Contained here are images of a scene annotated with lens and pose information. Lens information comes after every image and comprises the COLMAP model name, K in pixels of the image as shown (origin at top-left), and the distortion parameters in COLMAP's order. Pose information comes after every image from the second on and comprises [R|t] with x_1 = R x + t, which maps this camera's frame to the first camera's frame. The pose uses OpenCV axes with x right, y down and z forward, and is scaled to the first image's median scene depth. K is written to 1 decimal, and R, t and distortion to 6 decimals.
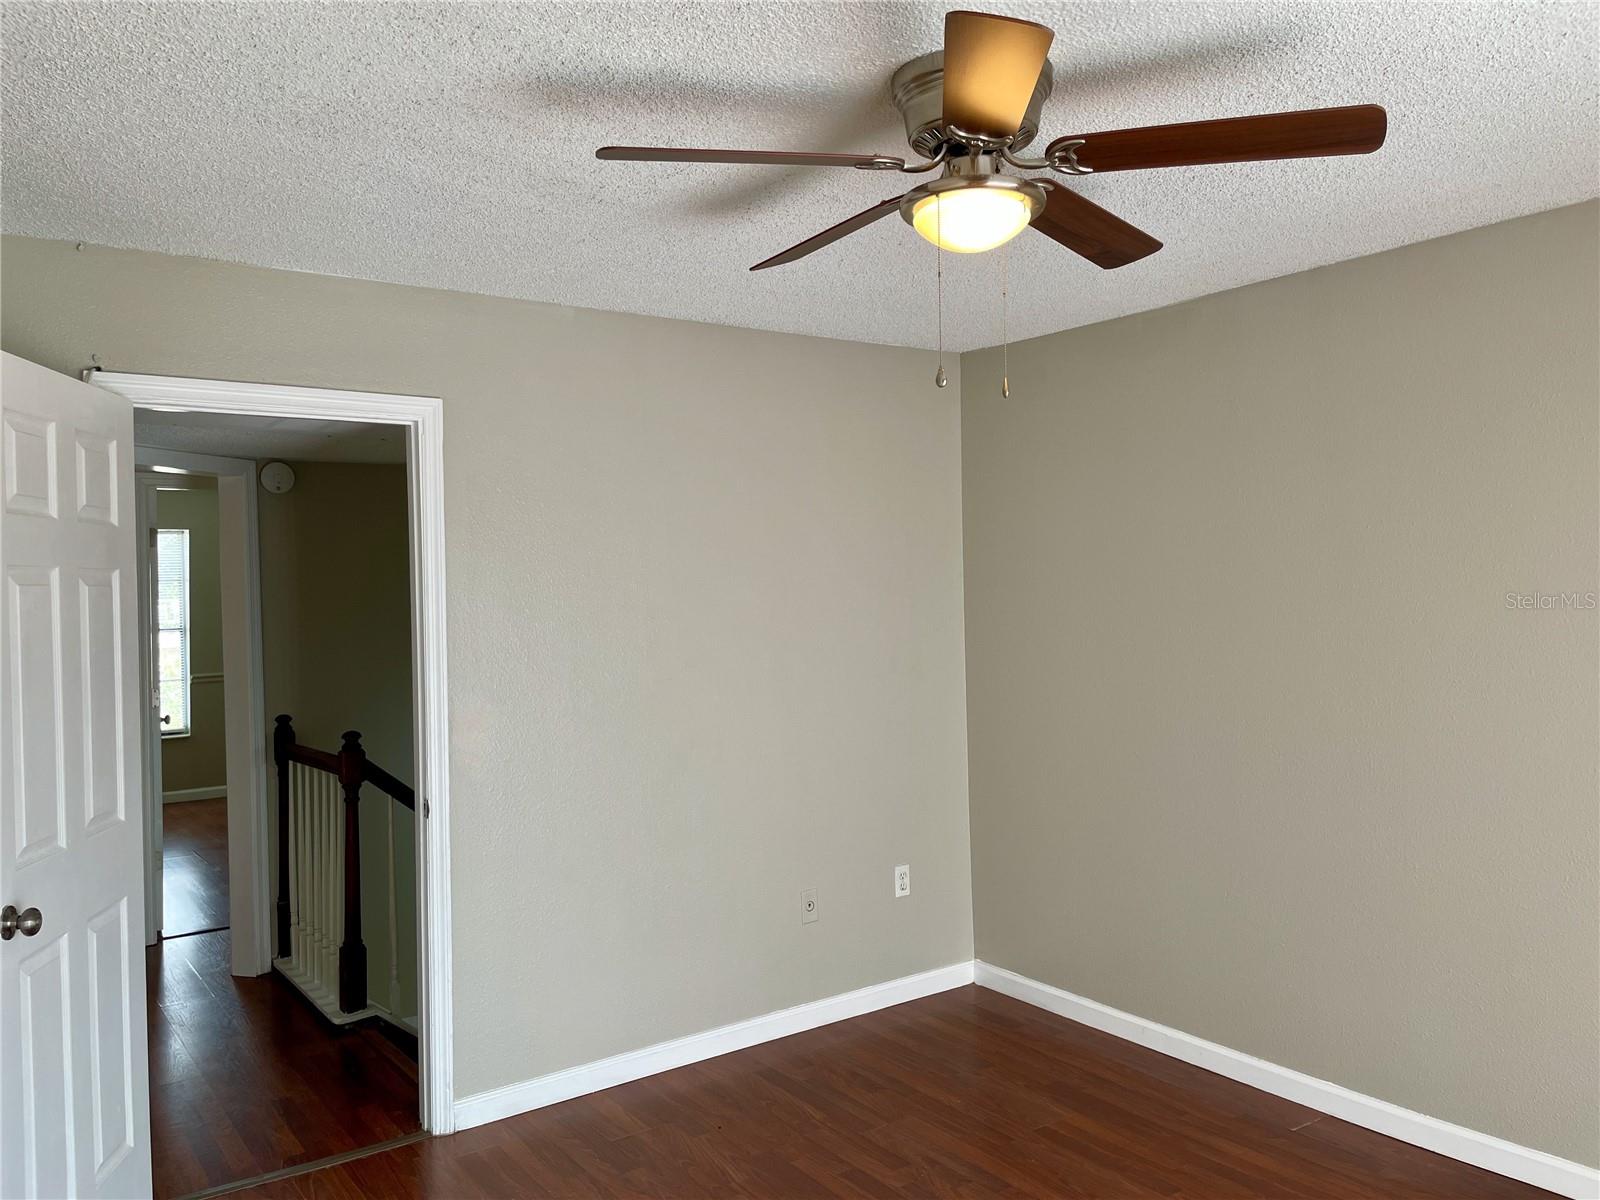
lens RADIAL K [[1226.6, 0, 800.0], [0, 1226.6, 600.0], [0, 0, 1]] dist [0.043896, -0.000324]
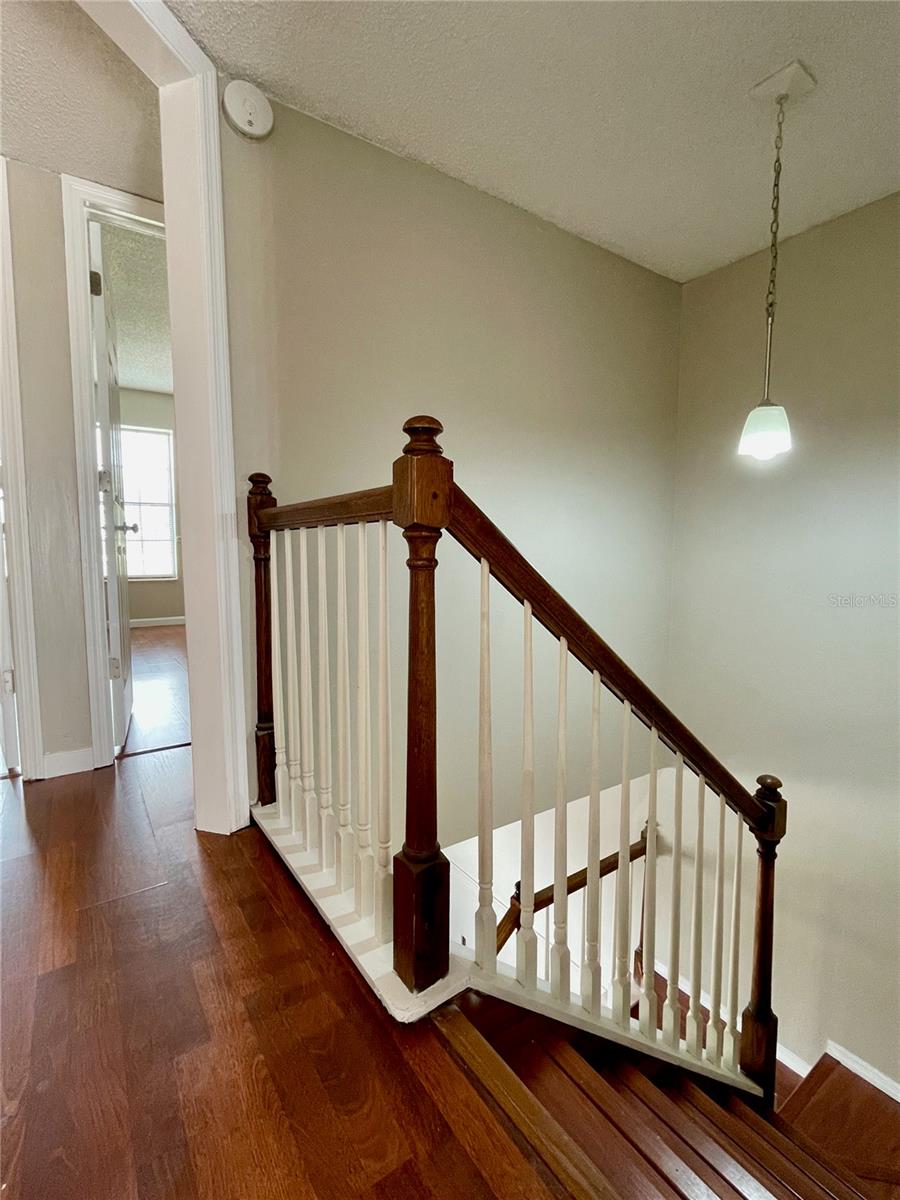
lens RADIAL K [[524.4, 0, 442.7], [0, 524.4, 600.5], [0, 0, 1]] dist [-0.000510, -0.000370]
pose [[0.999697, 0.019672, -0.014765, -0.313231], [-0.018426, 0.996604, 0.080250, 0.141897], [0.016293, -0.079954, 0.996665, 0.709953]]
